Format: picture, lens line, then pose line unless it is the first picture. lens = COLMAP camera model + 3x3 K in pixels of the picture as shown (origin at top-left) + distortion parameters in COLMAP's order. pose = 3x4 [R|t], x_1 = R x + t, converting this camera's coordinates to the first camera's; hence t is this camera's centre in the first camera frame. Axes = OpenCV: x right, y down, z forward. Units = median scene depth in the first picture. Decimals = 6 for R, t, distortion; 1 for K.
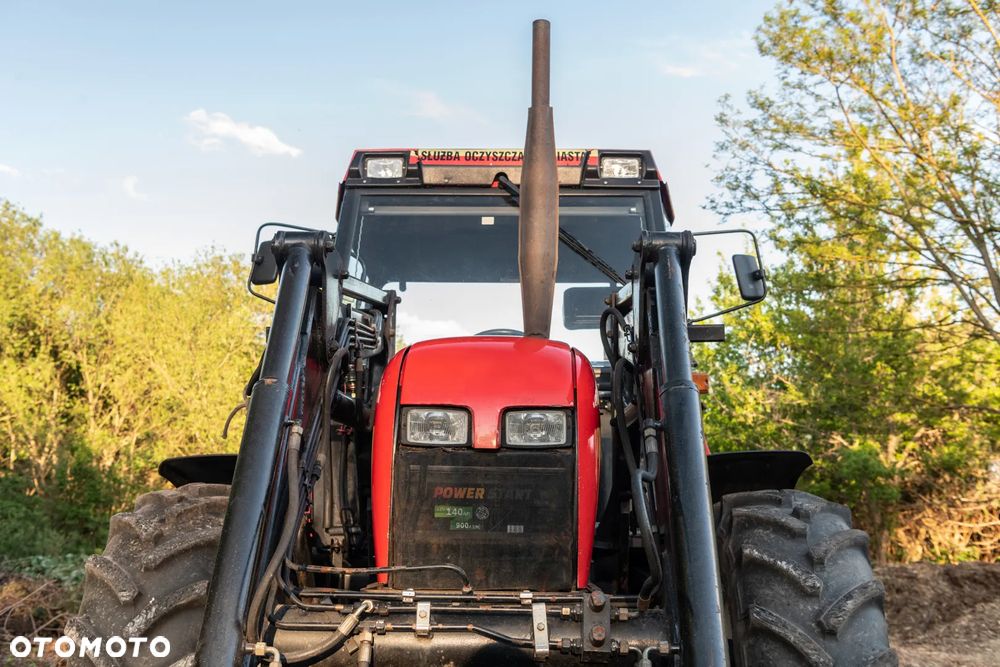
lens RADIAL K [[1282.0, 0, 500.0], [0, 1282.0, 326.1], [0, 0, 1]] dist [0.045434, 0.000000]
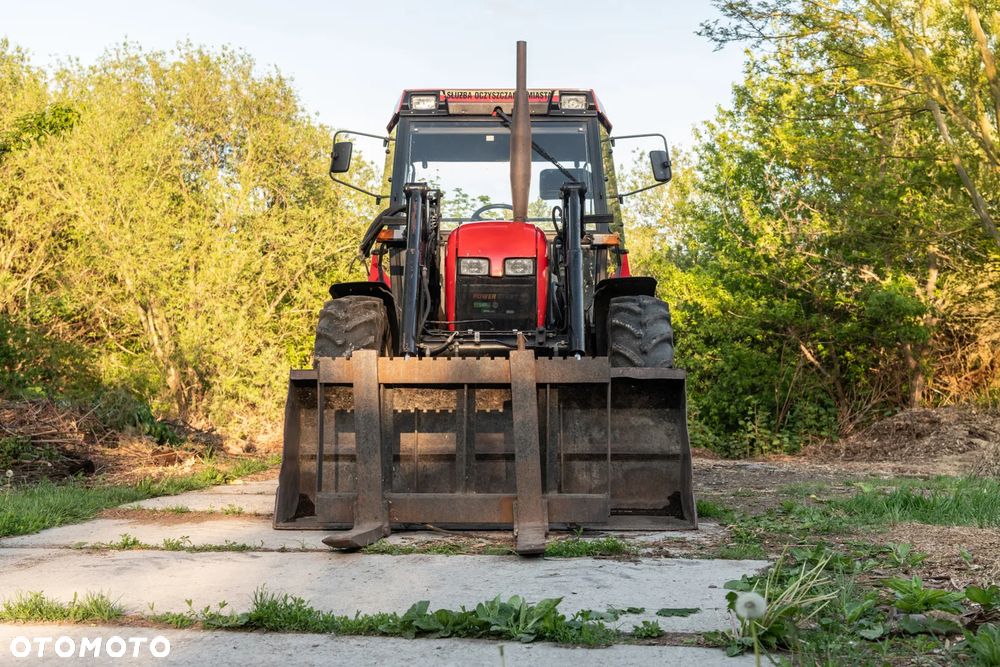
lens RADIAL K [[1368.8, 0, 498.5], [0, 1368.8, 335.2], [0, 0, 1]] dist [-0.002506, 0.000000]
pose [[0.999926, -0.009483, 0.007604, -0.026278], [0.008416, 0.991503, 0.129815, -0.110037], [-0.008770, -0.129741, 0.991509, -1.347850]]
